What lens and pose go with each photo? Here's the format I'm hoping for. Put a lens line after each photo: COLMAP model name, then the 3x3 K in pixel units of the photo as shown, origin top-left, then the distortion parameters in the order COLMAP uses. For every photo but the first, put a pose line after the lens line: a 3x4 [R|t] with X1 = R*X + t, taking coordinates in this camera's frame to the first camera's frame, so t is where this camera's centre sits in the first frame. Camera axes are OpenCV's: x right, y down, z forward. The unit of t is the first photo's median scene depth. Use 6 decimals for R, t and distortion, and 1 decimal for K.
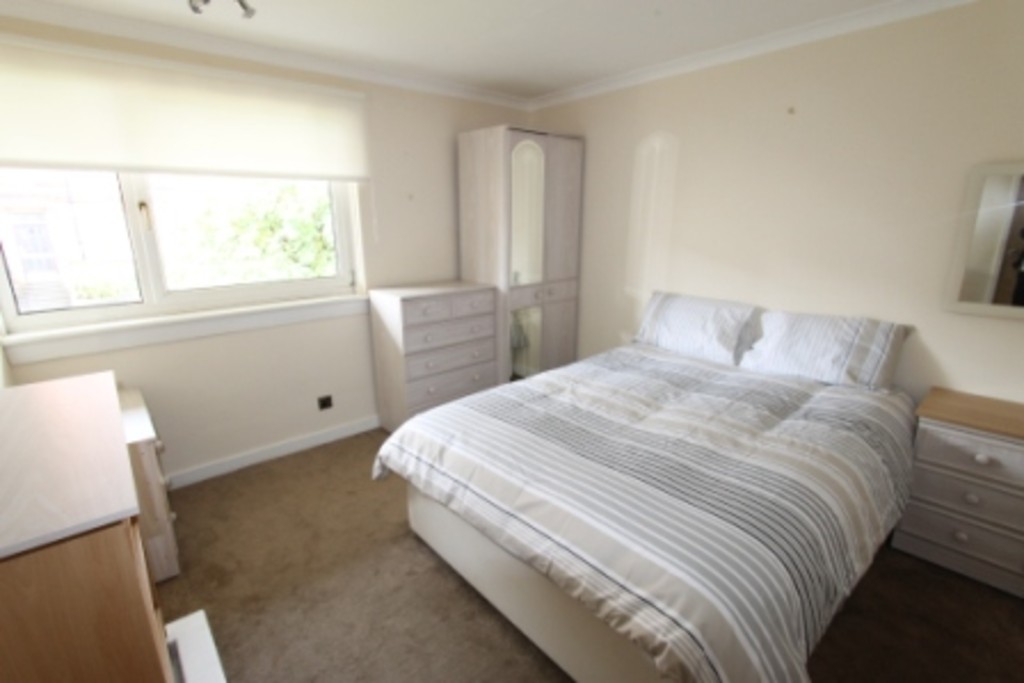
lens RADIAL K [[478.4, 0, 512.0], [0, 478.4, 341.5], [0, 0, 1]] dist [-0.021856, 0.000292]
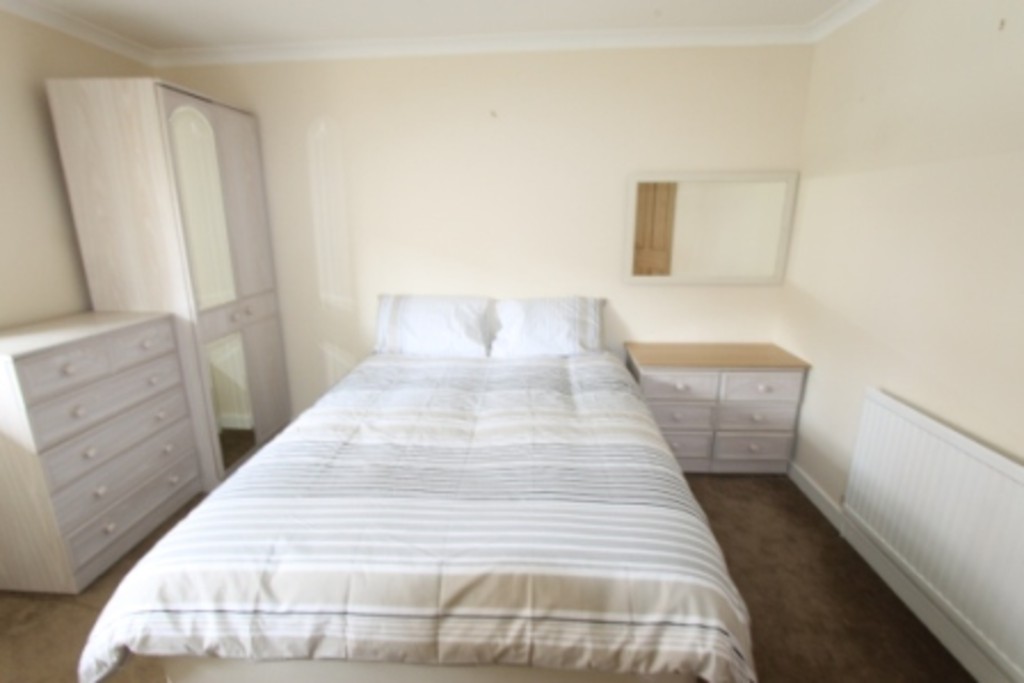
lens RADIAL K [[478.4, 0, 512.0], [0, 478.4, 341.5], [0, 0, 1]] dist [-0.021856, 0.000292]
pose [[0.712522, -0.175073, 0.679456, -0.229702], [0.174264, 0.982184, 0.070331, -0.054835], [-0.679664, 0.068292, 0.730337, 0.244178]]
